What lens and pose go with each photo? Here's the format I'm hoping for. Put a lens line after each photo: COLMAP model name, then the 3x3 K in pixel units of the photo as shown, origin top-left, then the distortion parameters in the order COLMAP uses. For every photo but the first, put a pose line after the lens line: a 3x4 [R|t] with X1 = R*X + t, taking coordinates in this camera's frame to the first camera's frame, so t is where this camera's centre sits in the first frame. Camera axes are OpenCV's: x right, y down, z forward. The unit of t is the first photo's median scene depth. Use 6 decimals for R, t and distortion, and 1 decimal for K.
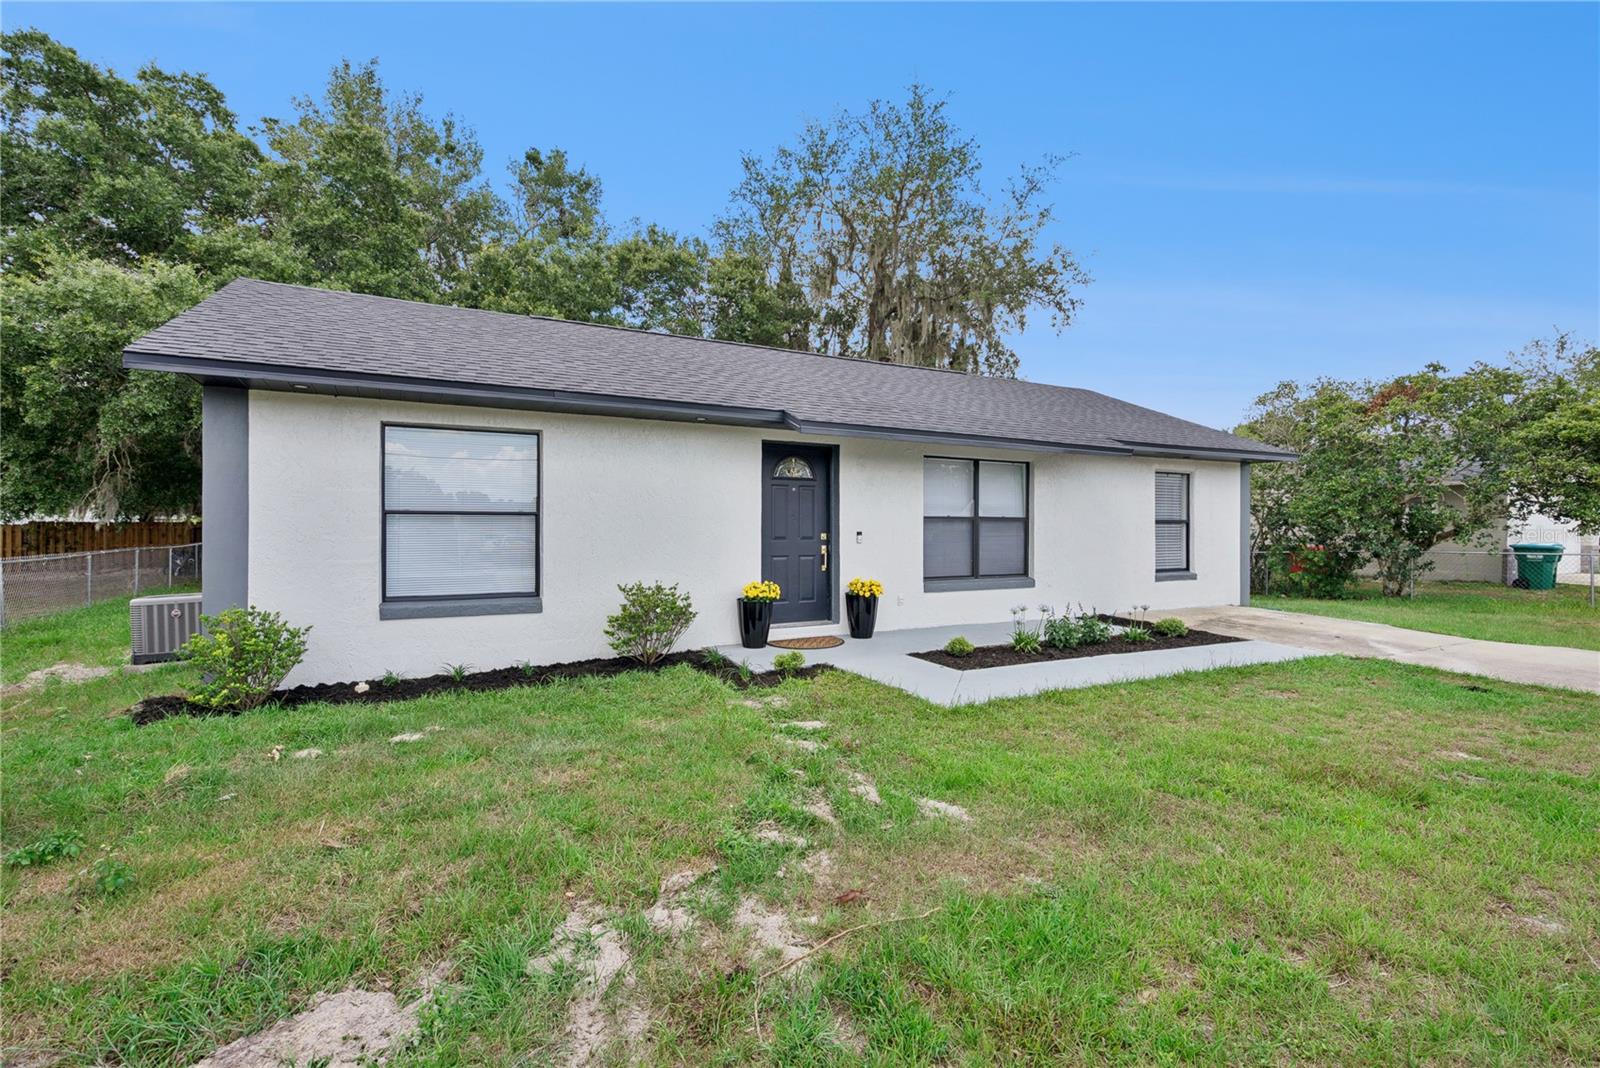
lens RADIAL K [[737.9, 0, 816.5], [0, 737.9, 533.5], [0, 0, 1]] dist [-0.011015, 0.003177]
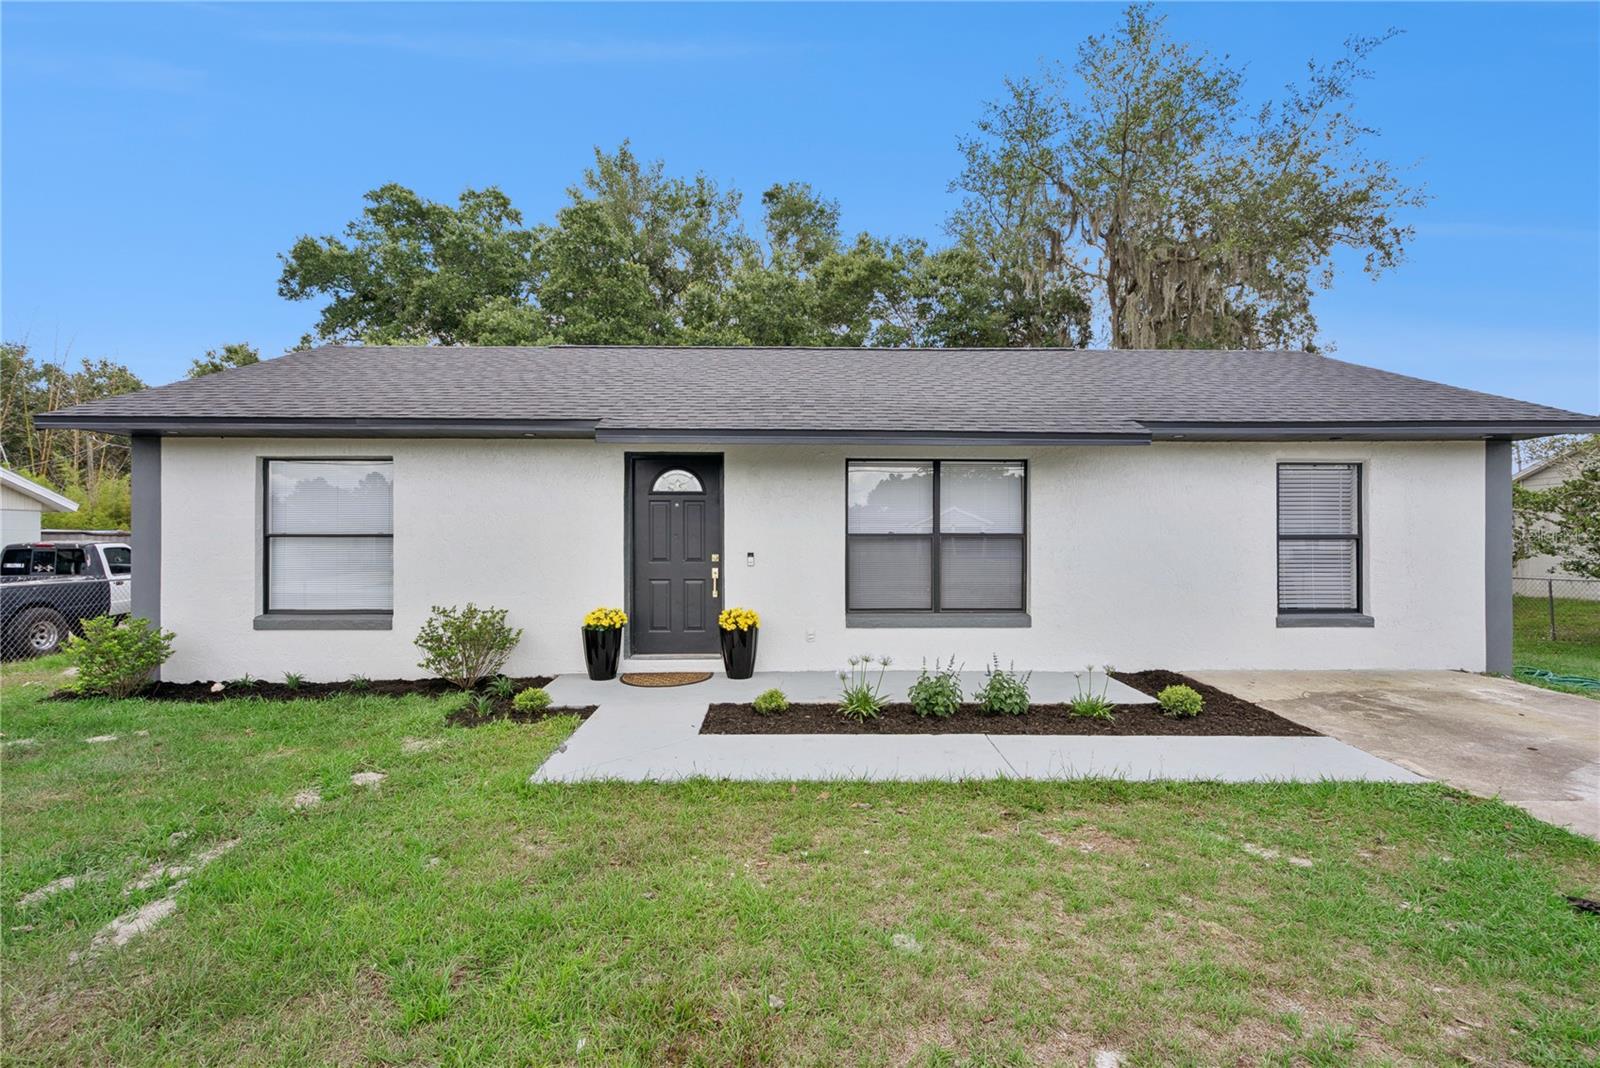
lens RADIAL K [[737.9, 0, 800.7], [0, 737.9, 535.7], [0, 0, 1]] dist [-0.011015, 0.003177]
pose [[0.885862, -0.004440, -0.463927, 0.504572], [-0.001401, 0.999924, -0.012244, -0.011550], [0.463946, 0.011497, 0.885789, 0.273148]]
